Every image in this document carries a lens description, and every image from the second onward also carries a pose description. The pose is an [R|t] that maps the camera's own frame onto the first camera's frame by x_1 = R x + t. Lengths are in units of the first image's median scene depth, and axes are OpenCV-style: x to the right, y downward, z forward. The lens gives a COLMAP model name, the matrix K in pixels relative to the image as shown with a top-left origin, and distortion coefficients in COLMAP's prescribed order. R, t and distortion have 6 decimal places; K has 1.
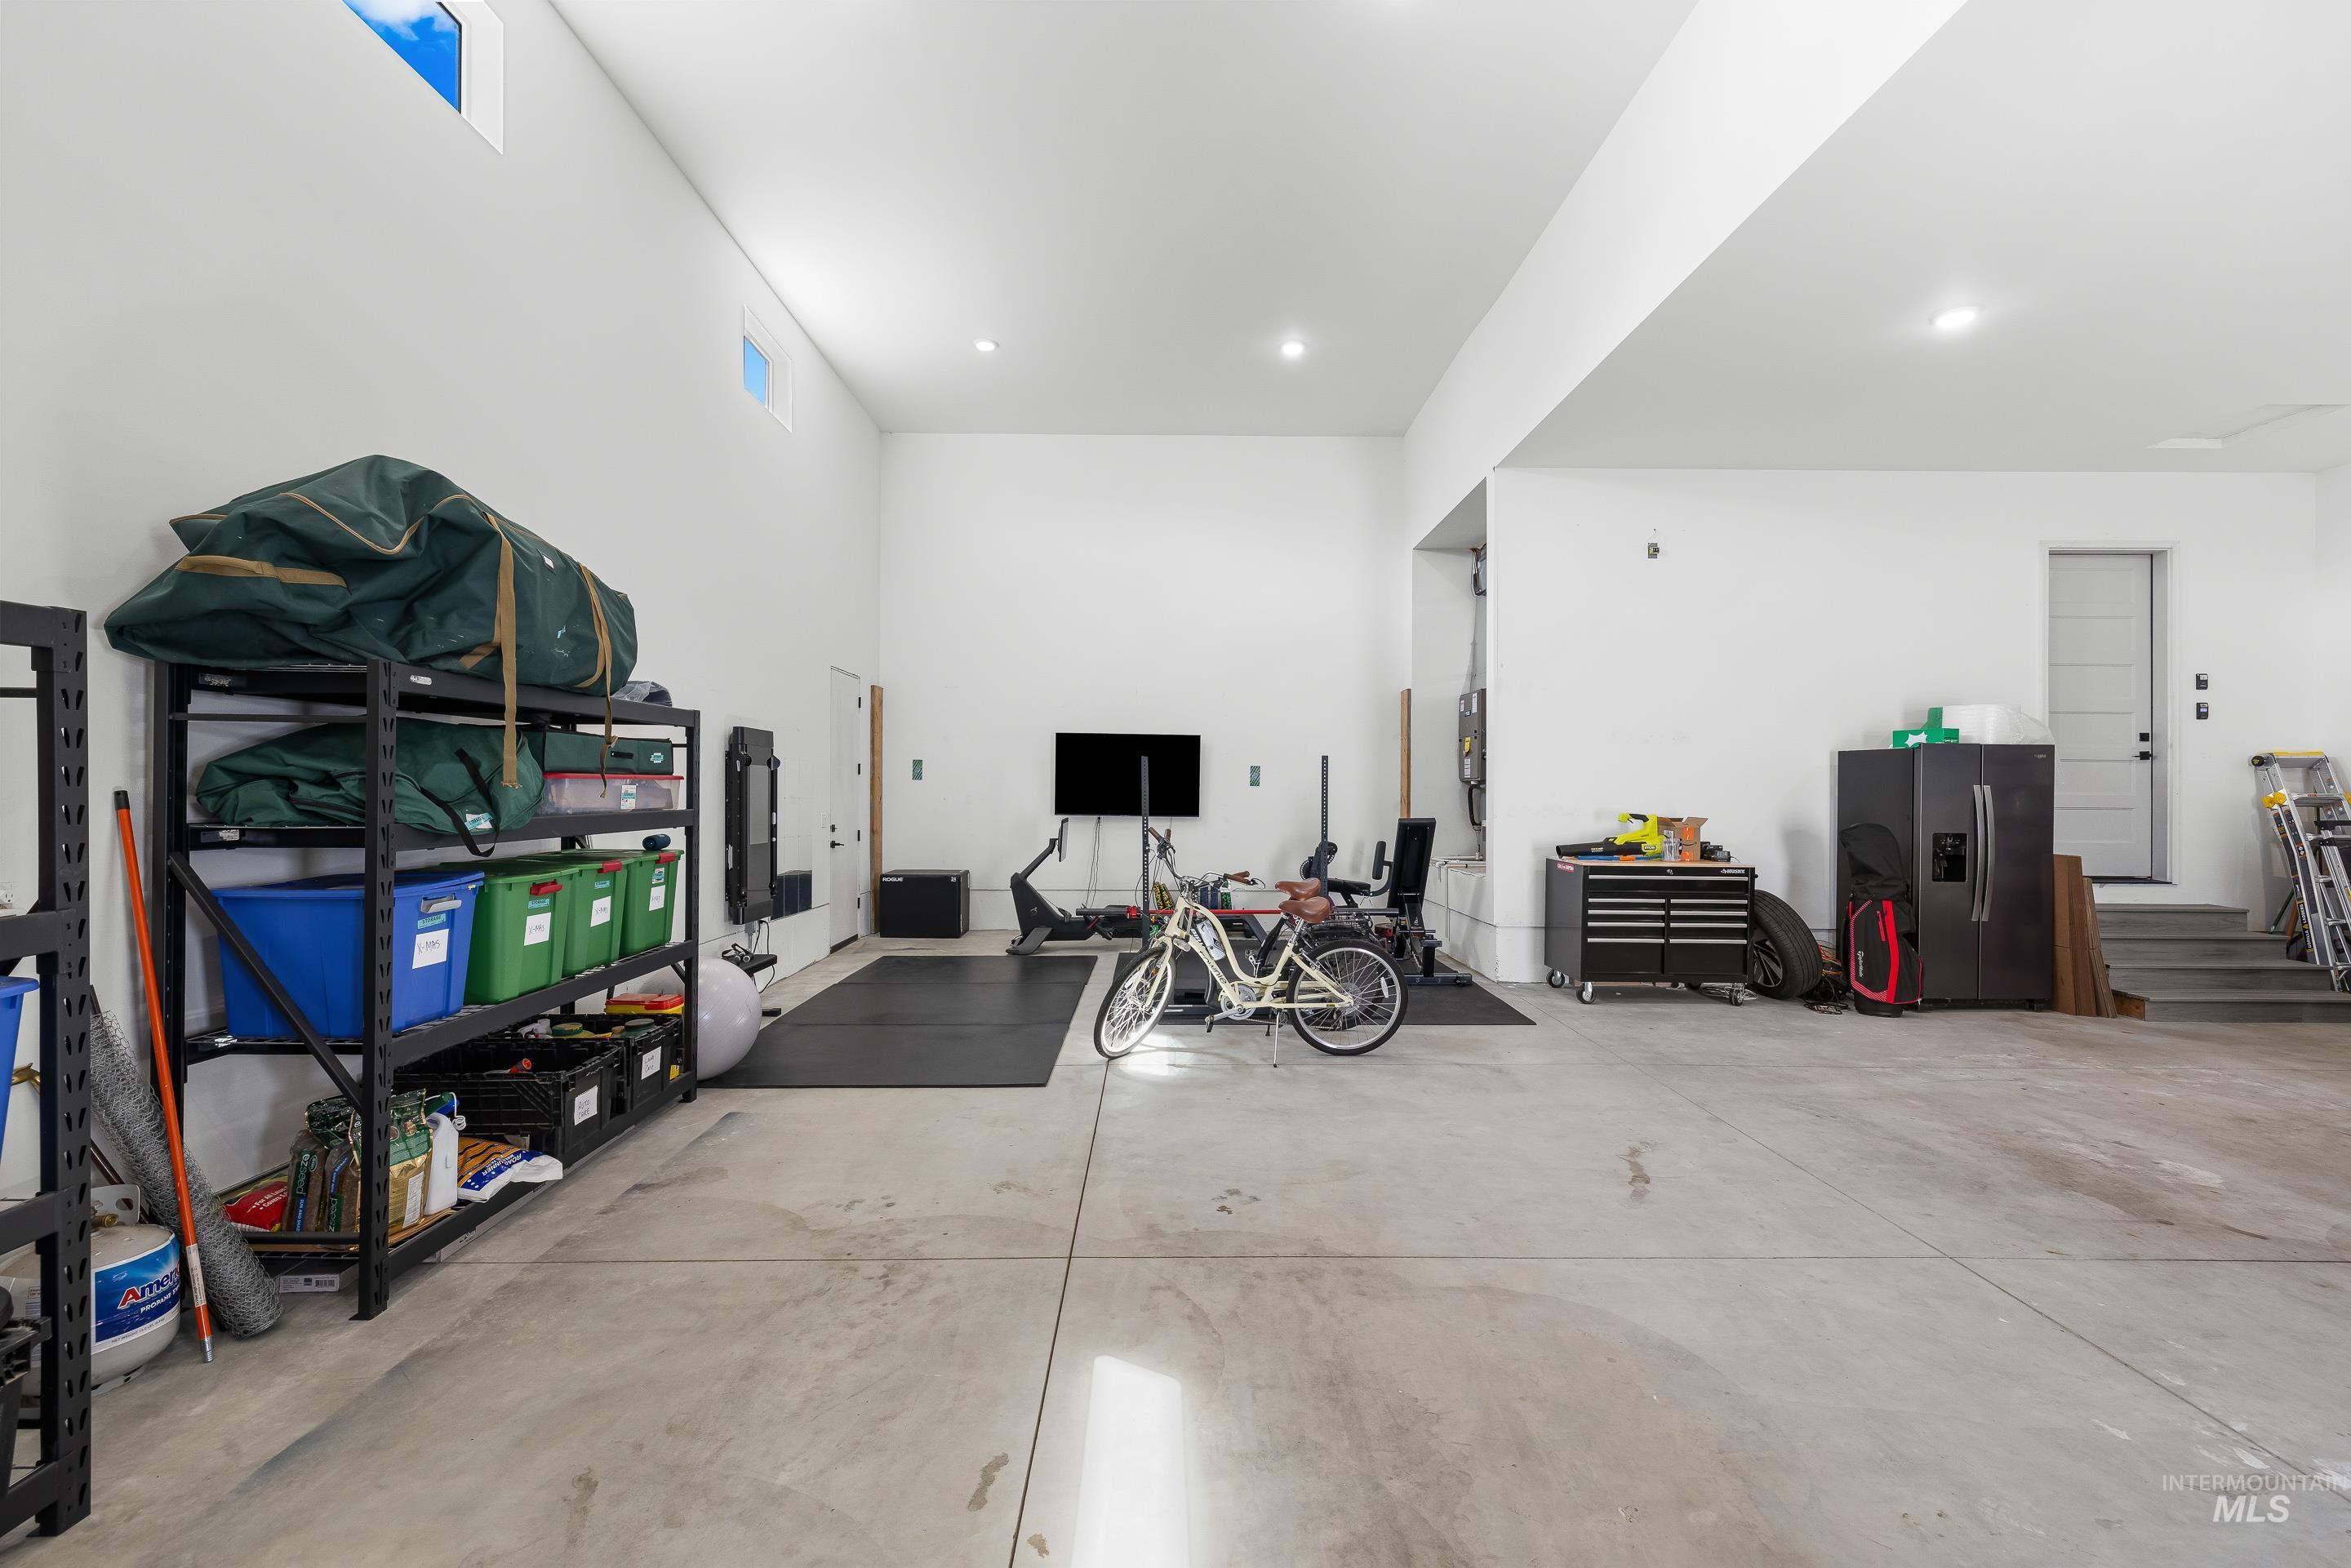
lens RADIAL K [[1006.8, 0, 1175.5], [0, 1006.8, 784.0], [0, 0, 1]] dist [0.003884, 0.000091]
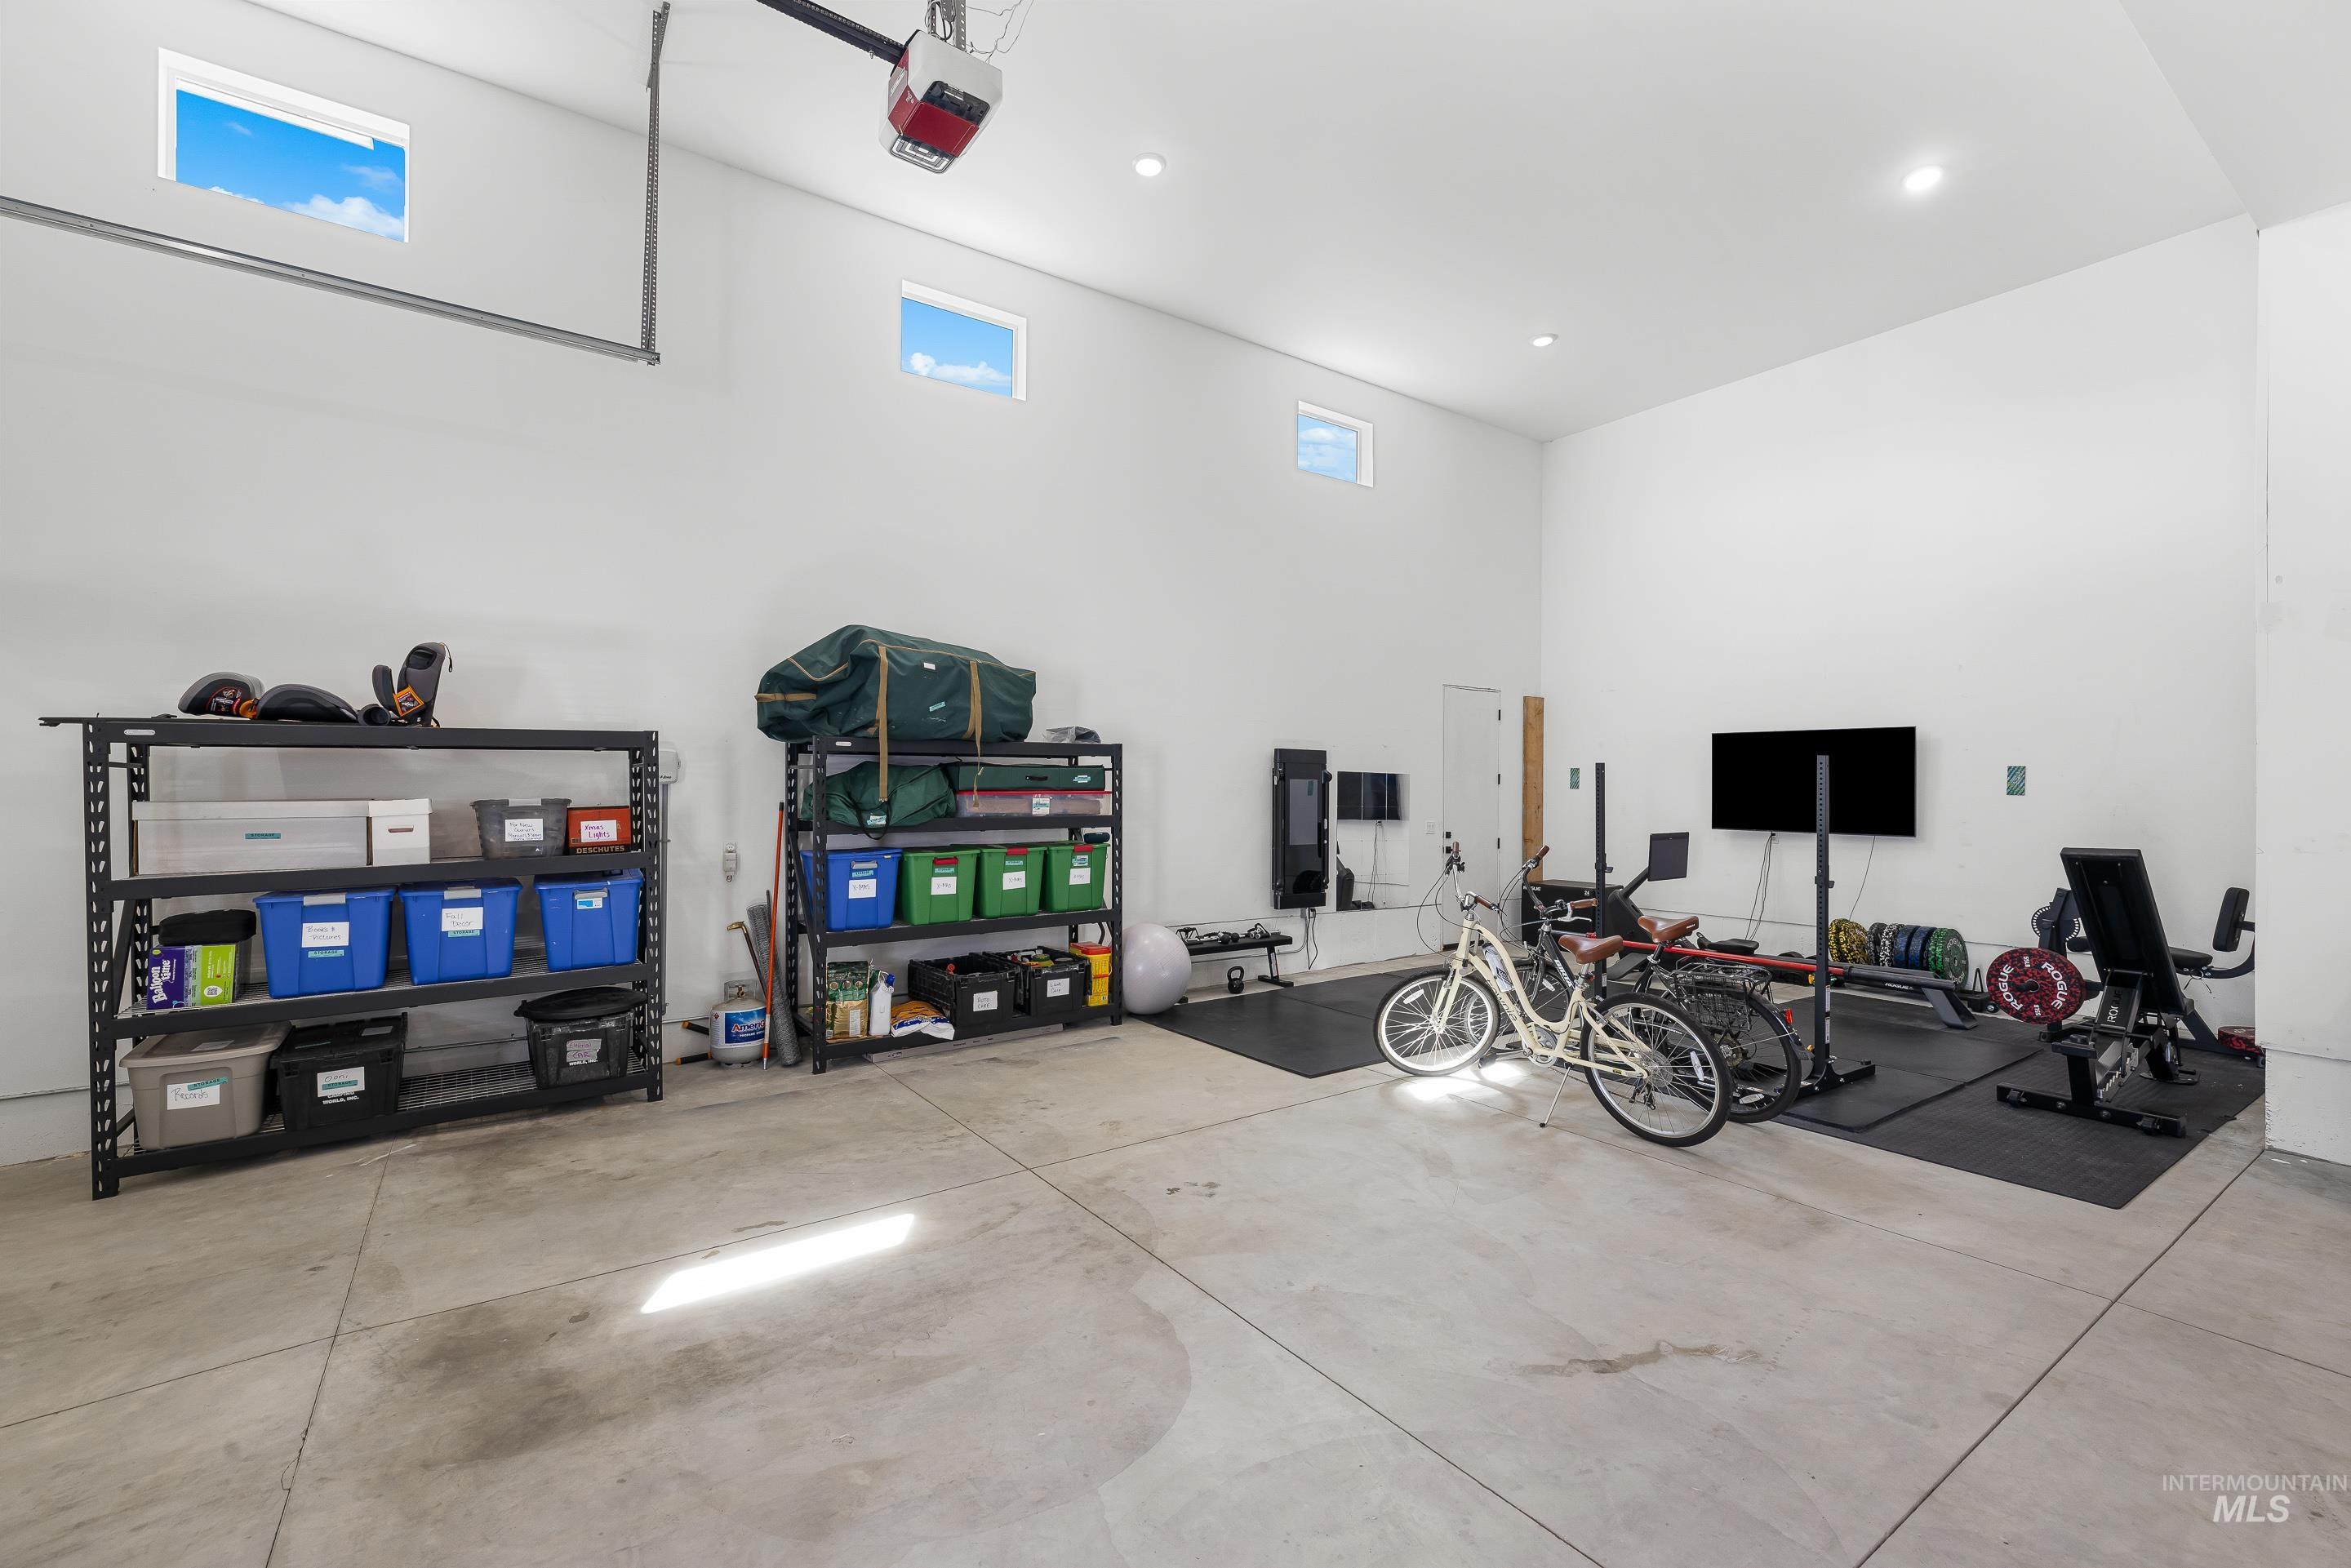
lens RADIAL K [[997.2, 0, 1175.5], [0, 997.2, 784.4], [0, 0, 1]] dist [-0.000405, 0.000001]
pose [[0.562293, -0.007827, -0.826901, 0.945825], [0.004360, 0.999969, -0.006501, -0.010796], [0.826926, 0.000050, 0.562310, 0.393922]]
